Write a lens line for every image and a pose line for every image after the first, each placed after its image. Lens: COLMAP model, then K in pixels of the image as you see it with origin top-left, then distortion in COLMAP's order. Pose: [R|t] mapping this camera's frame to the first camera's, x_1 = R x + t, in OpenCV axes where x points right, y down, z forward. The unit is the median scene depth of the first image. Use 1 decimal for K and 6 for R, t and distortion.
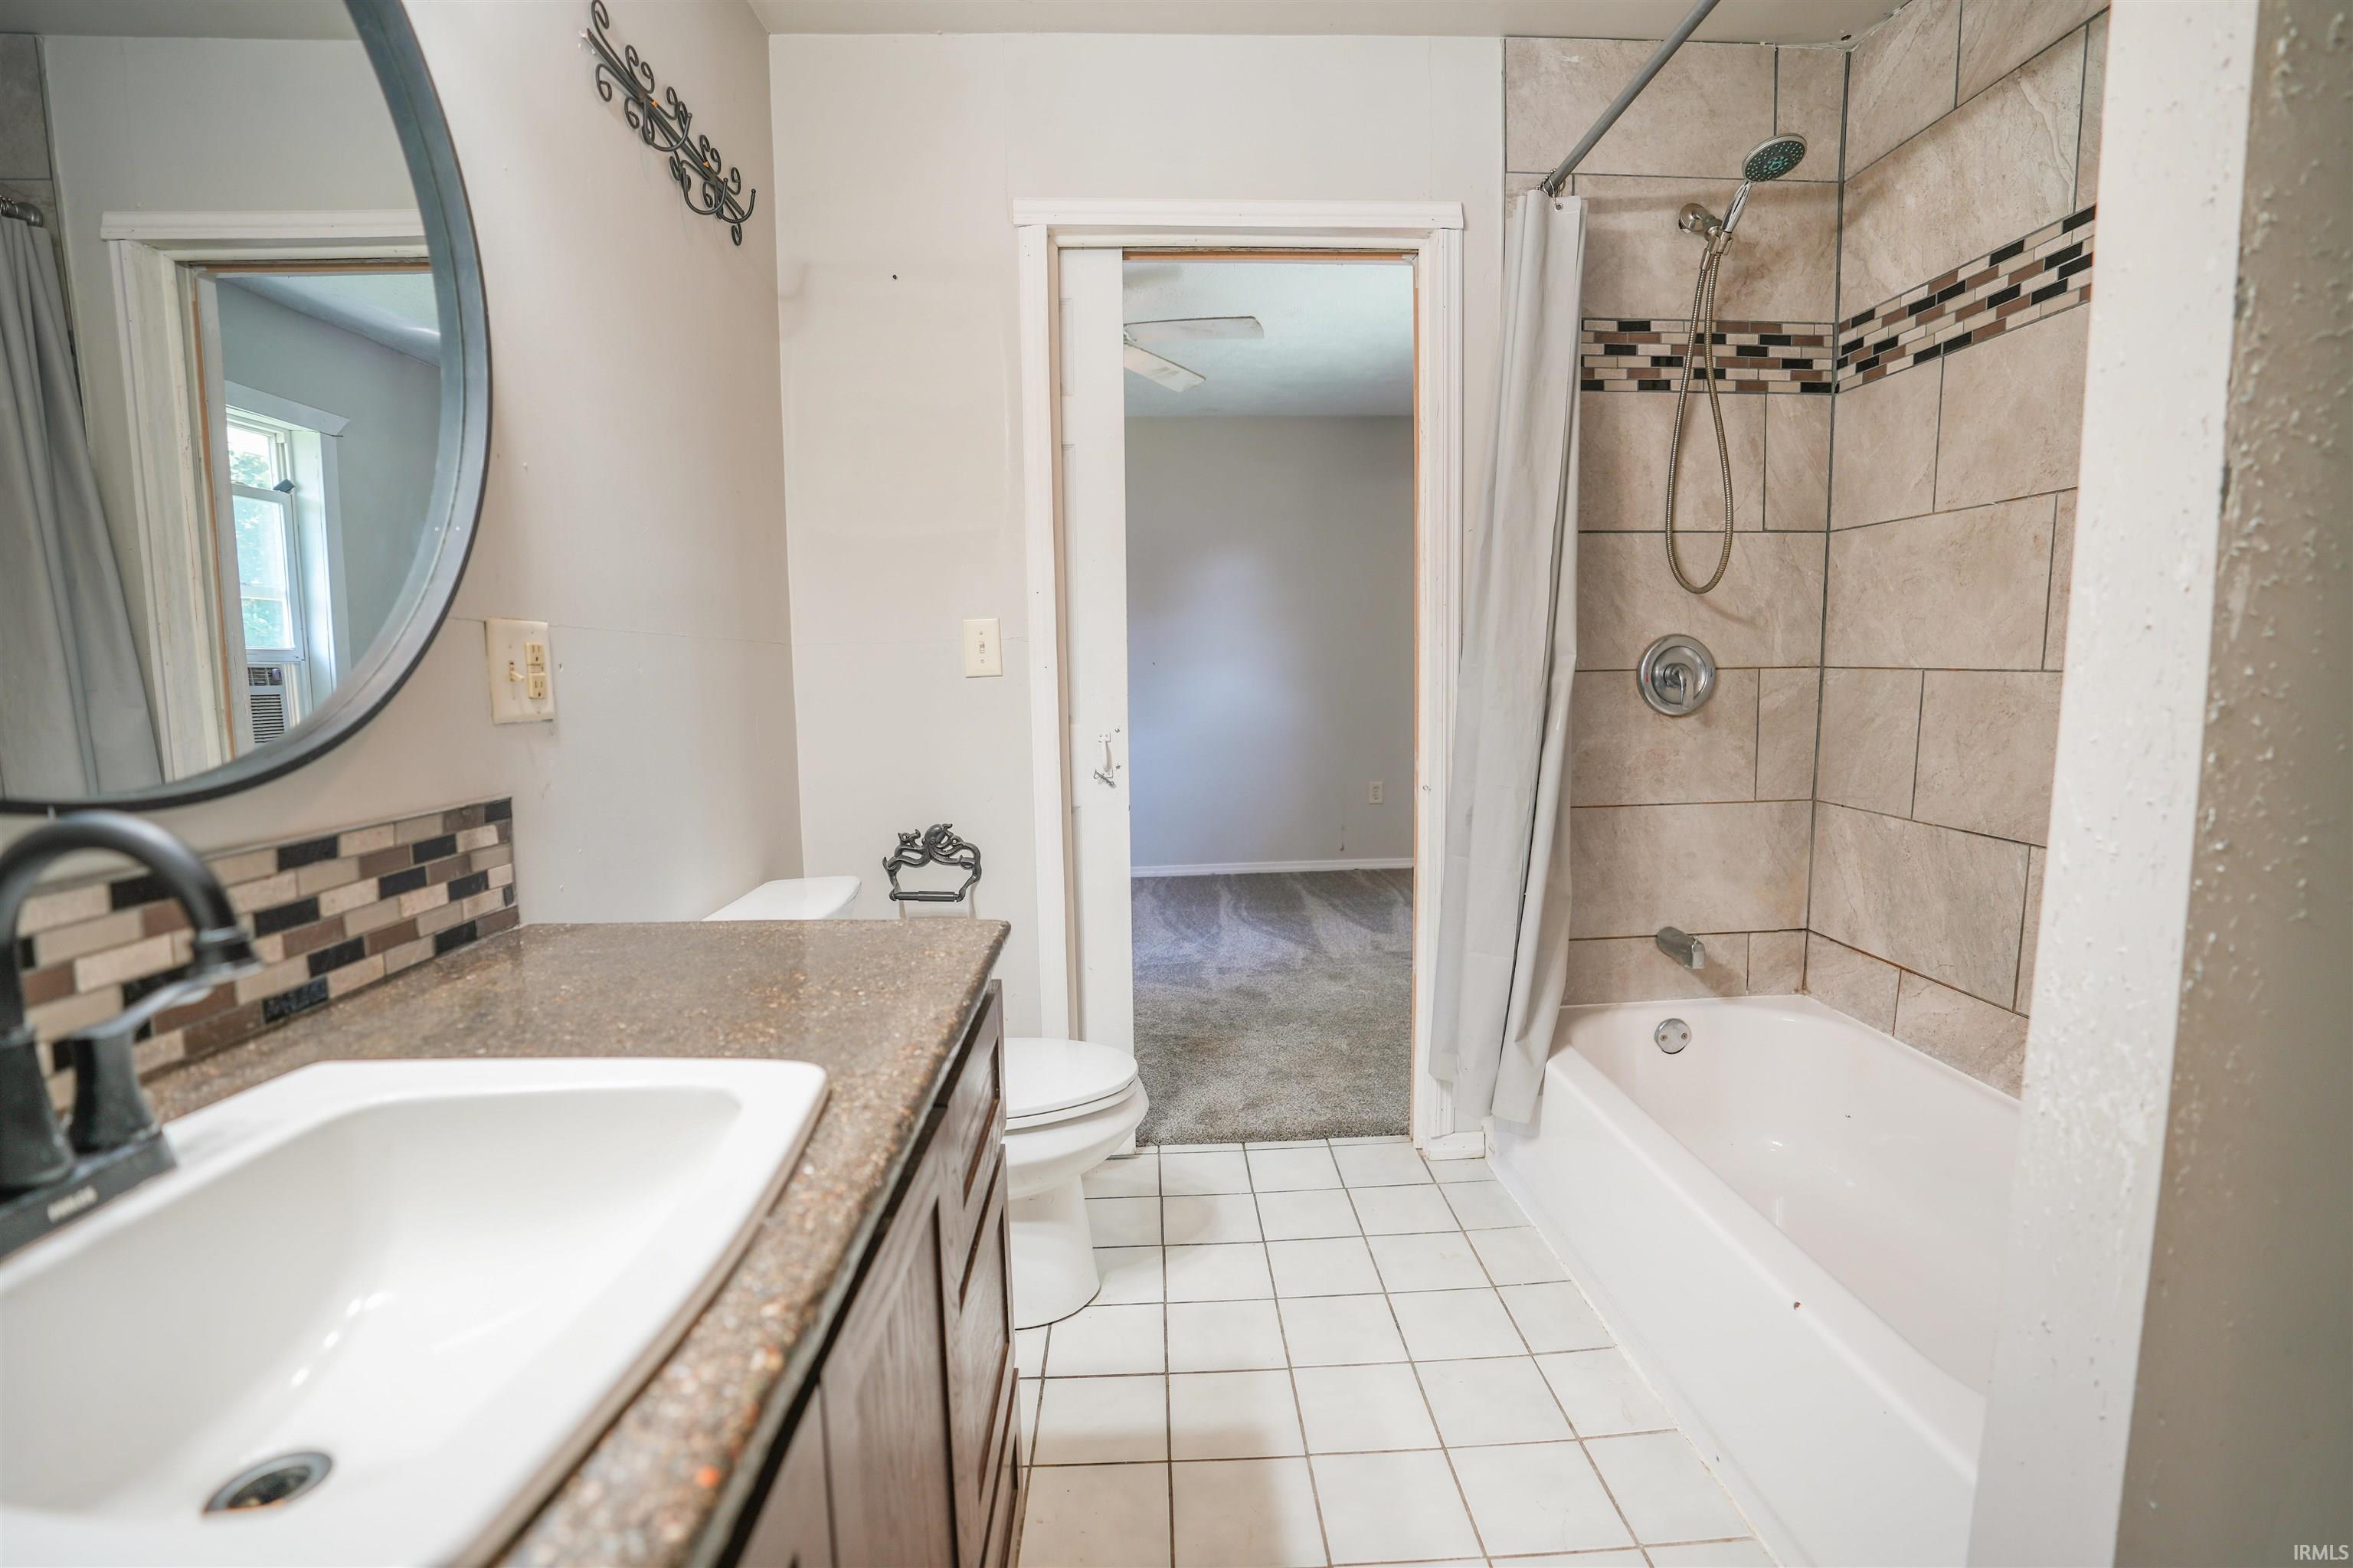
lens RADIAL K [[1115.0, 0, 1176.5], [0, 1115.0, 784.0], [0, 0, 1]] dist [-0.074113, 0.031148]
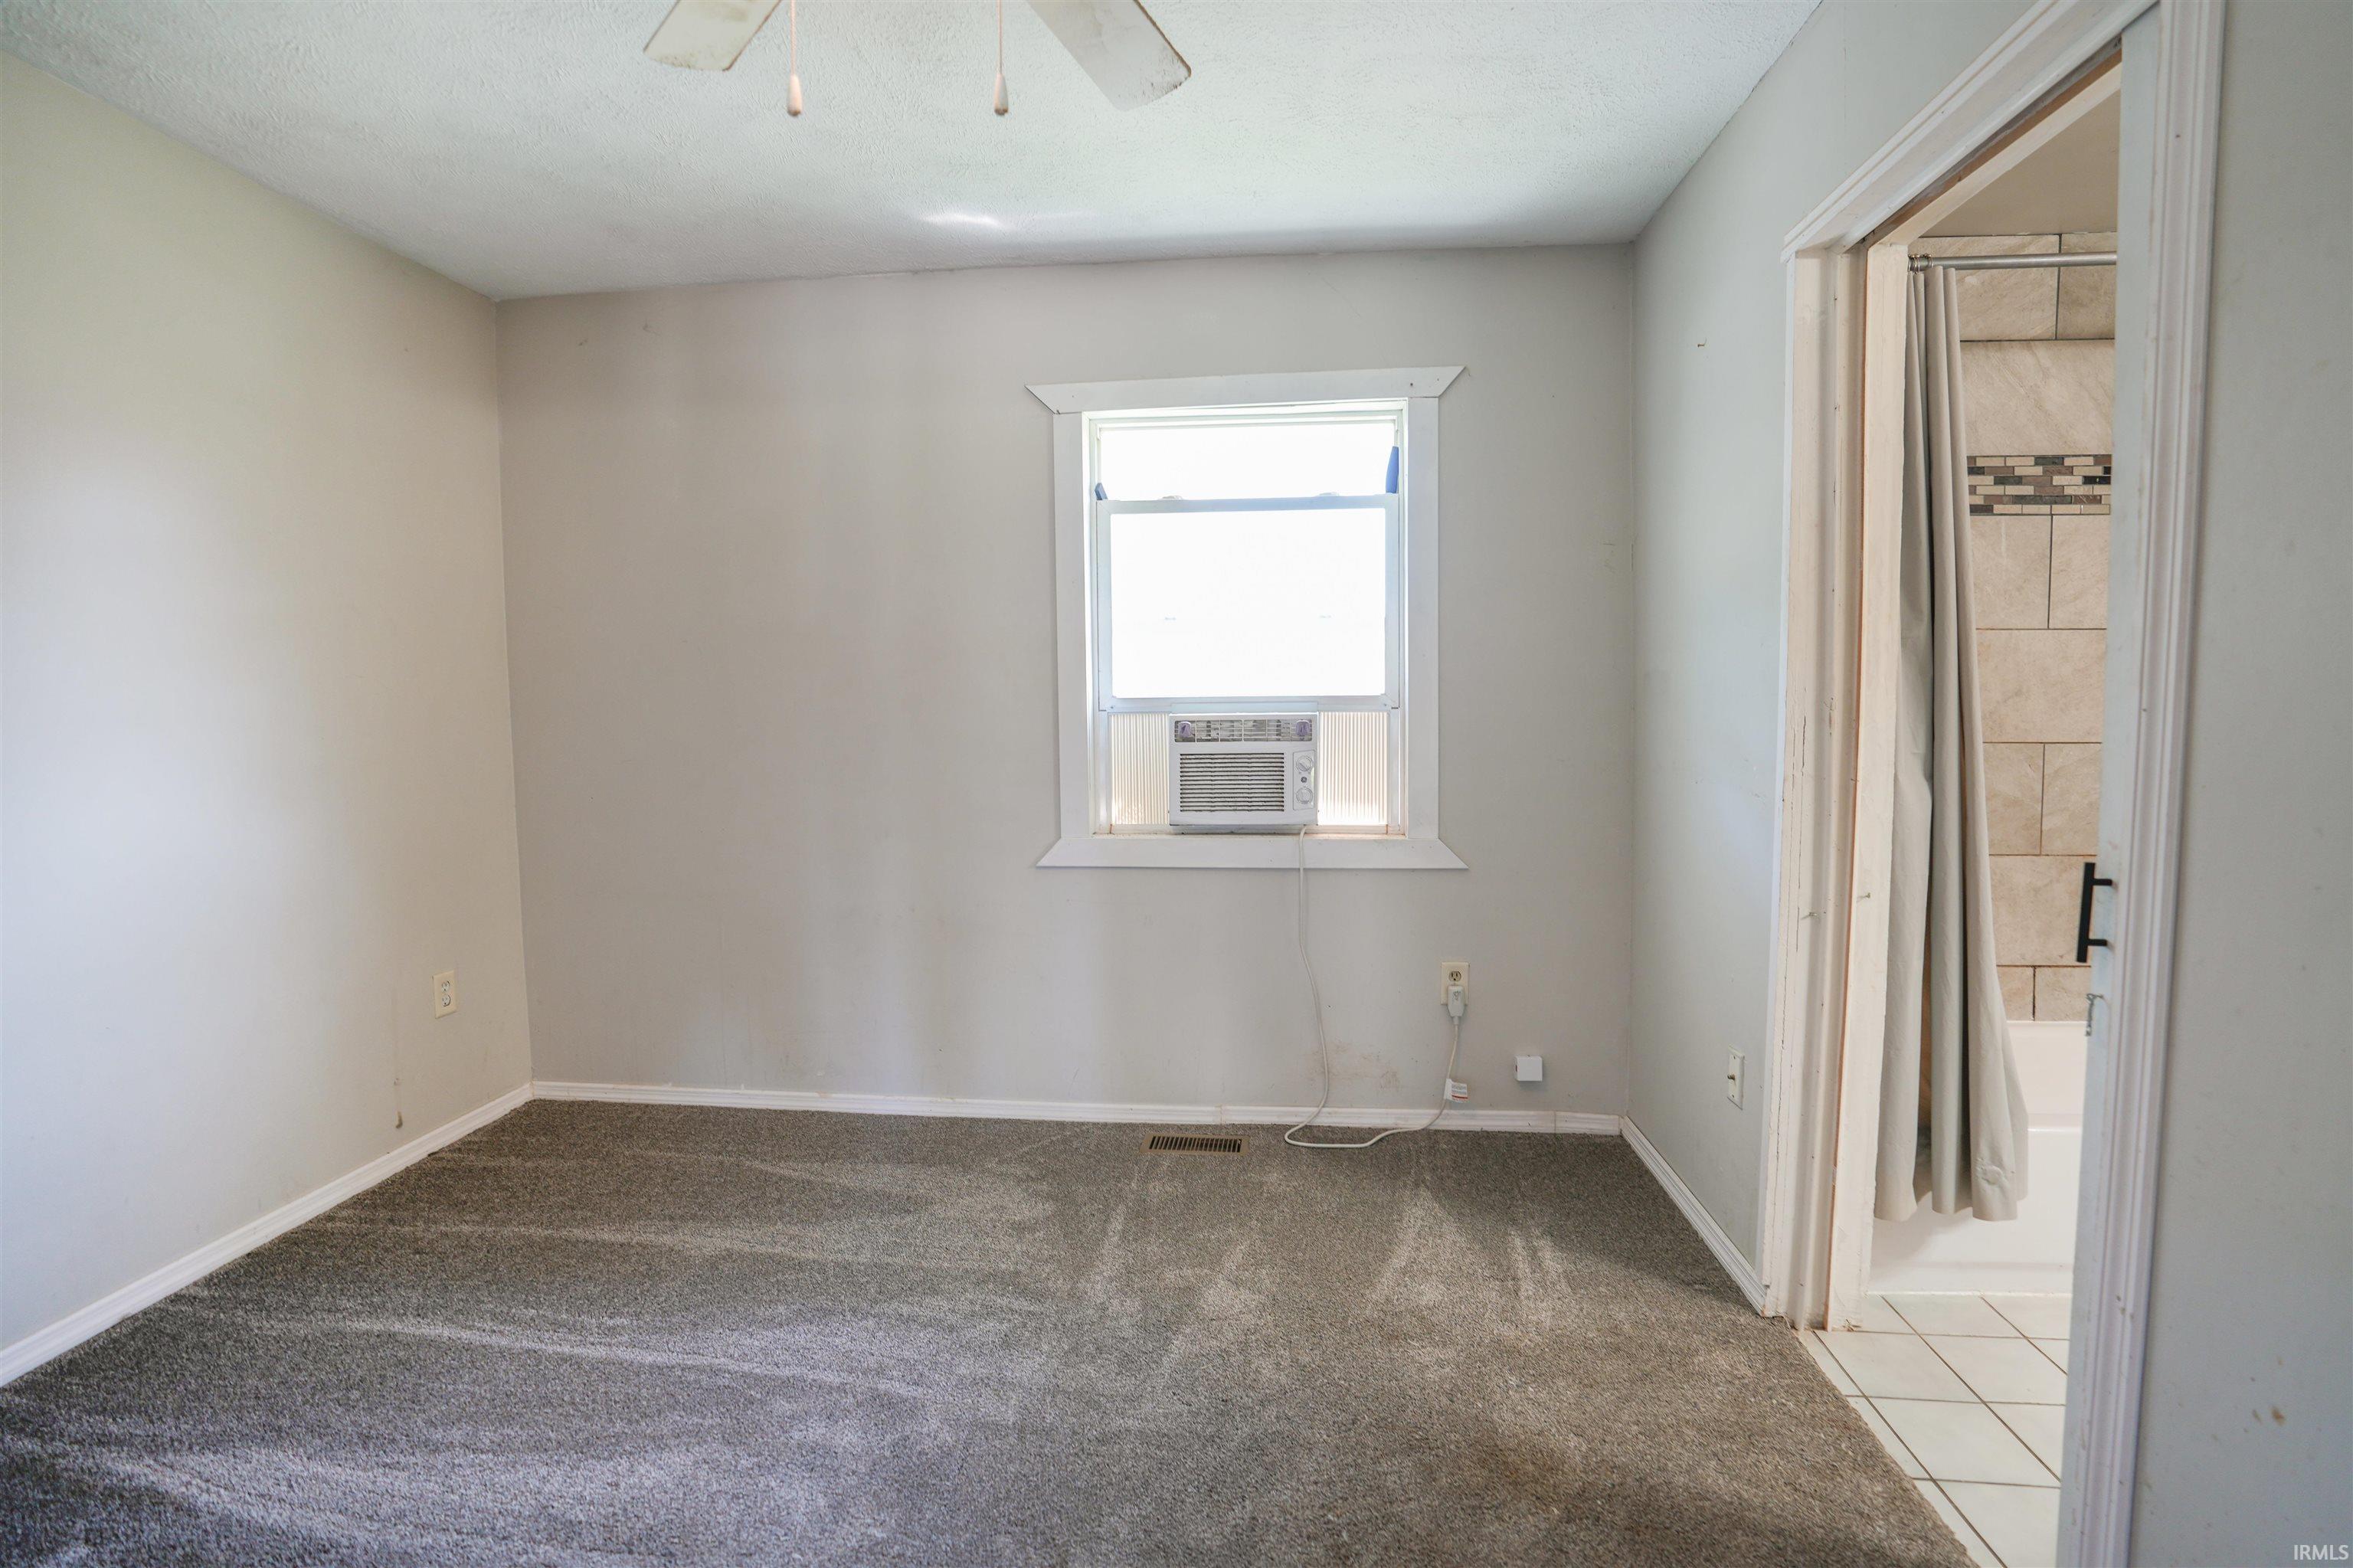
lens RADIAL K [[1115.0, 0, 1176.5], [0, 1115.0, 784.0], [0, 0, 1]] dist [-0.074113, 0.031148]
pose [[0.156629, -0.066067, 0.985445, -0.706420], [0.109255, 0.992796, 0.049195, -0.205019], [-0.981596, 0.099959, 0.162719, 1.538596]]
